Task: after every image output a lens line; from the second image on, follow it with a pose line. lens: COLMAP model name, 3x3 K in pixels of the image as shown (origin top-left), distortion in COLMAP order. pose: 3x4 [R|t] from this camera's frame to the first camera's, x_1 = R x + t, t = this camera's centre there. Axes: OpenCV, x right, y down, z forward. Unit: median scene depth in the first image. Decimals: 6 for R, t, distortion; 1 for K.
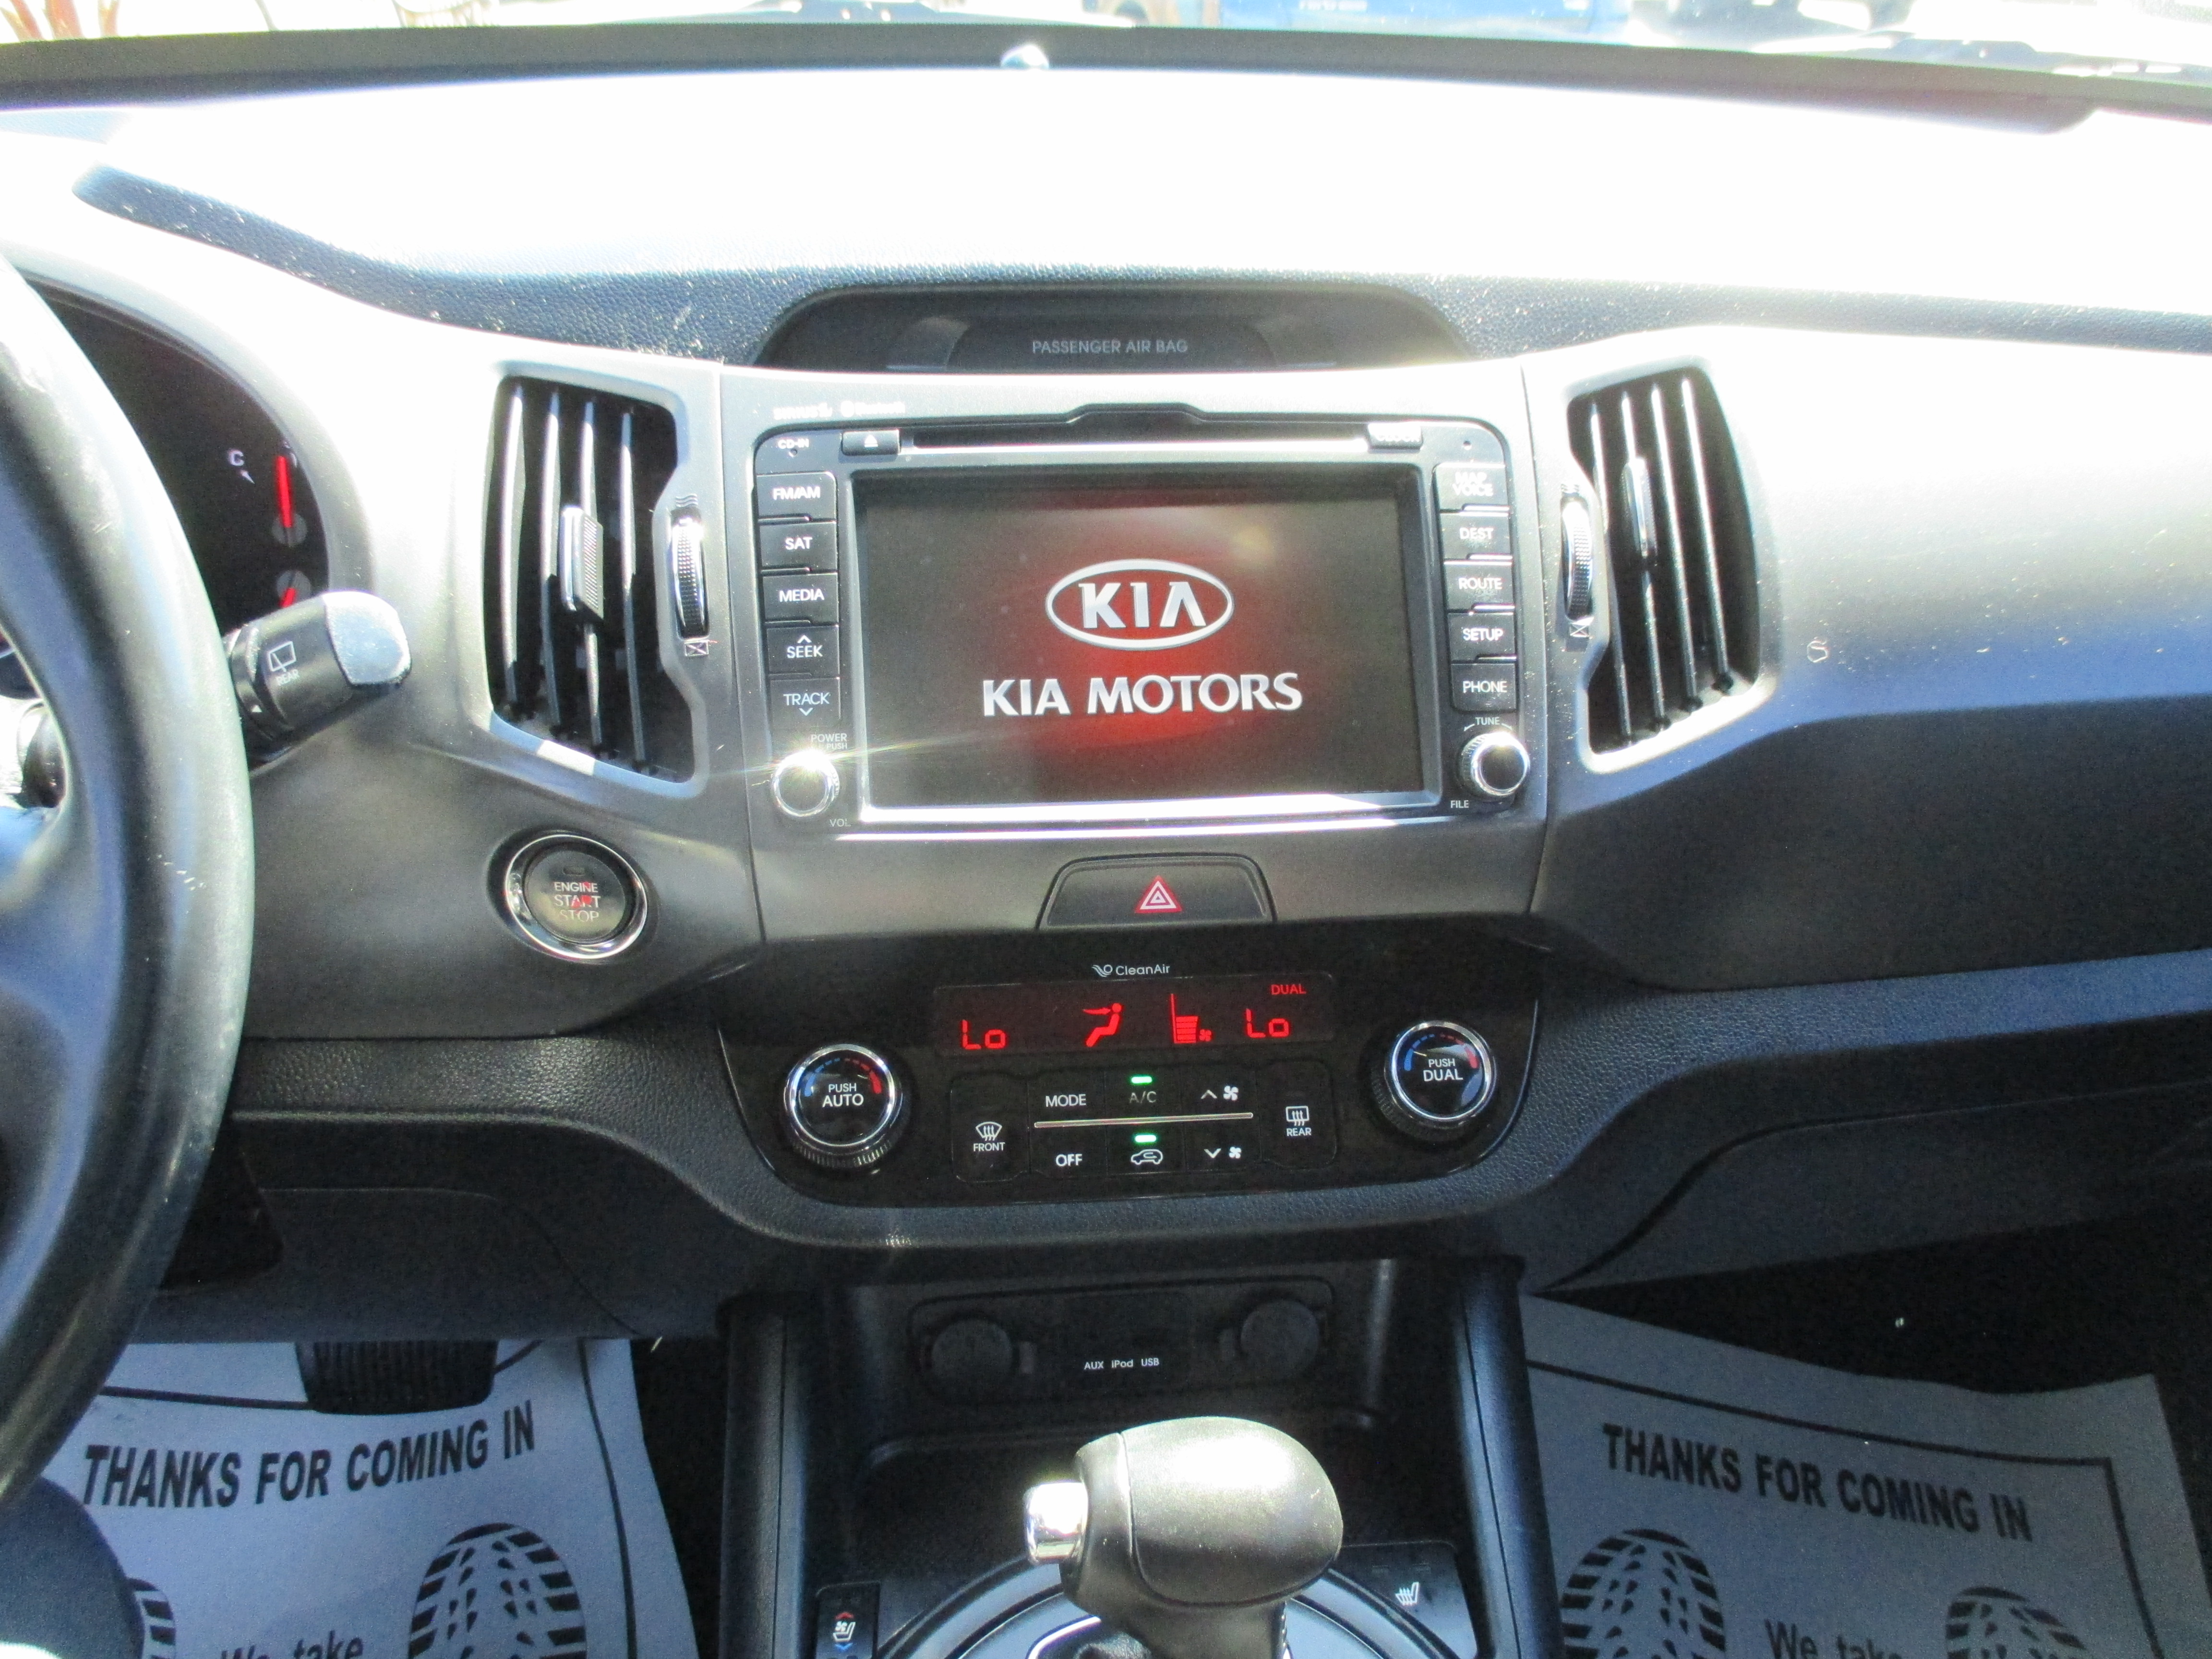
lens RADIAL K [[1841.8, 0, 1131.7], [0, 1841.8, 839.4], [0, 0, 1]] dist [-0.011818, 0.002619]
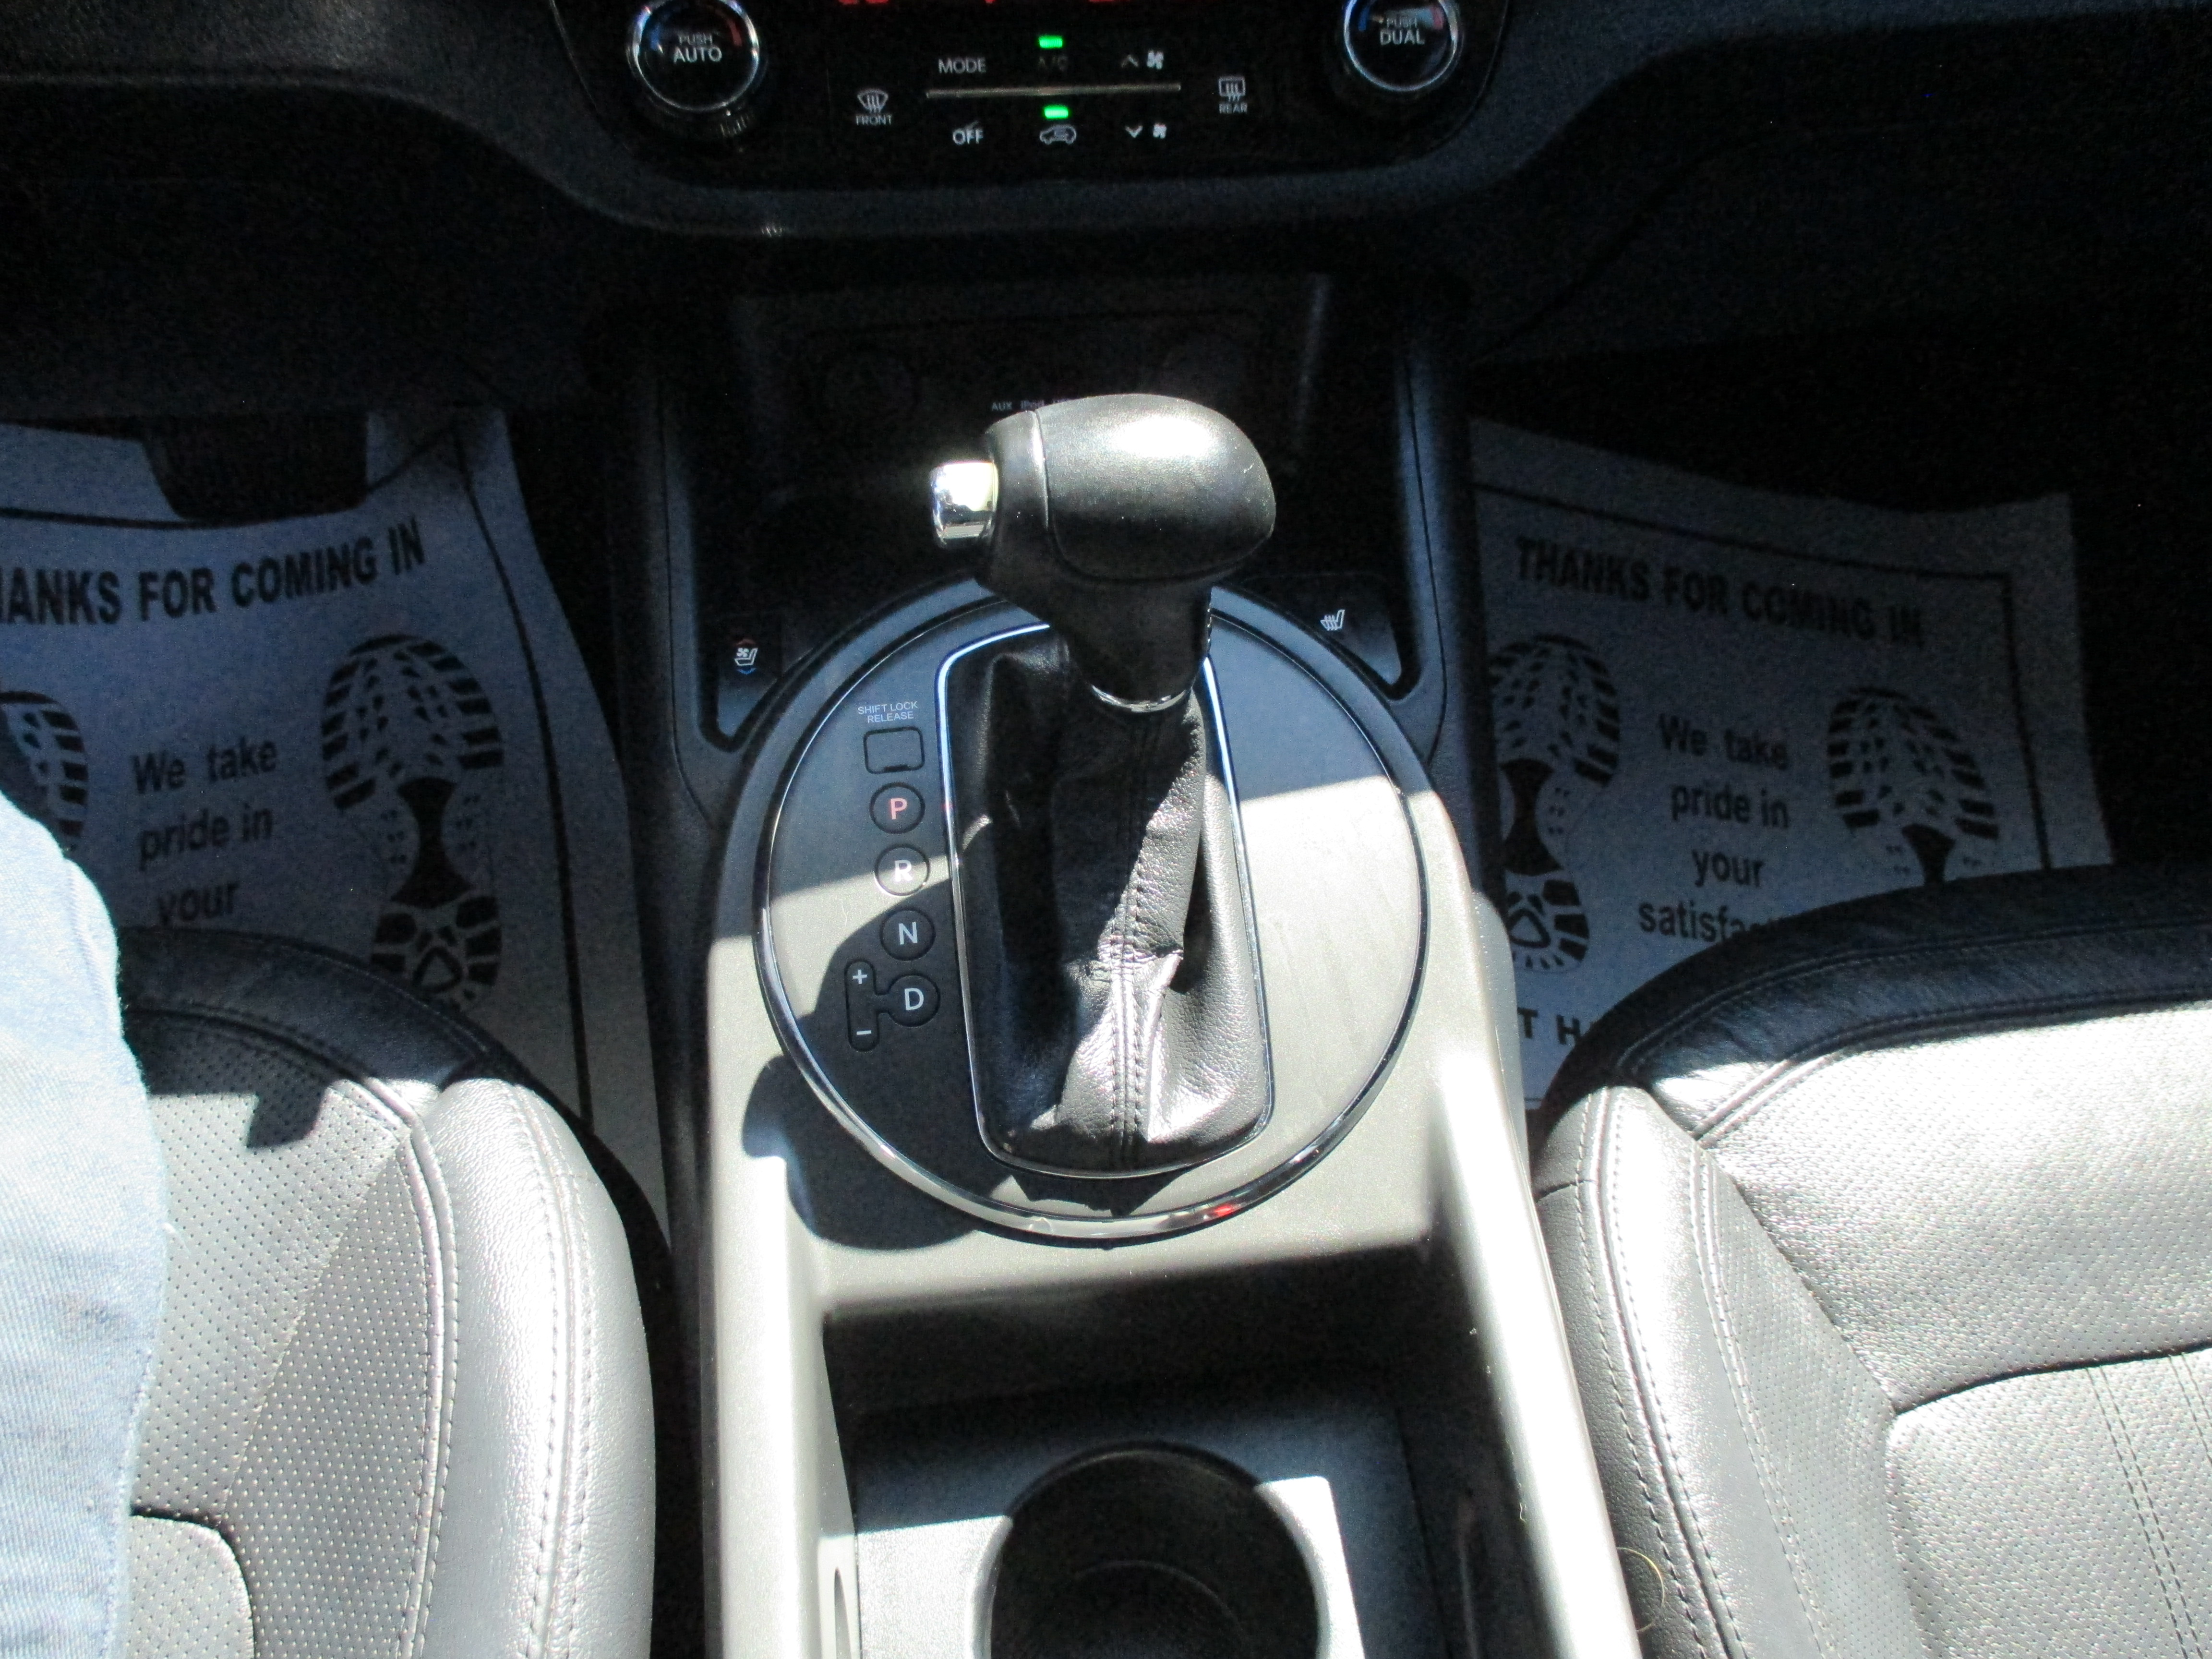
lens RADIAL K [[1799.7, 0, 1106.0], [0, 1799.7, 829.5], [0, 0, 1]] dist [-0.001085, 0.003243]
pose [[0.999218, -0.014510, 0.036770, -0.004977], [-0.001028, 0.920341, 0.391114, 0.140049], [-0.039516, -0.390847, 0.919607, 0.091197]]
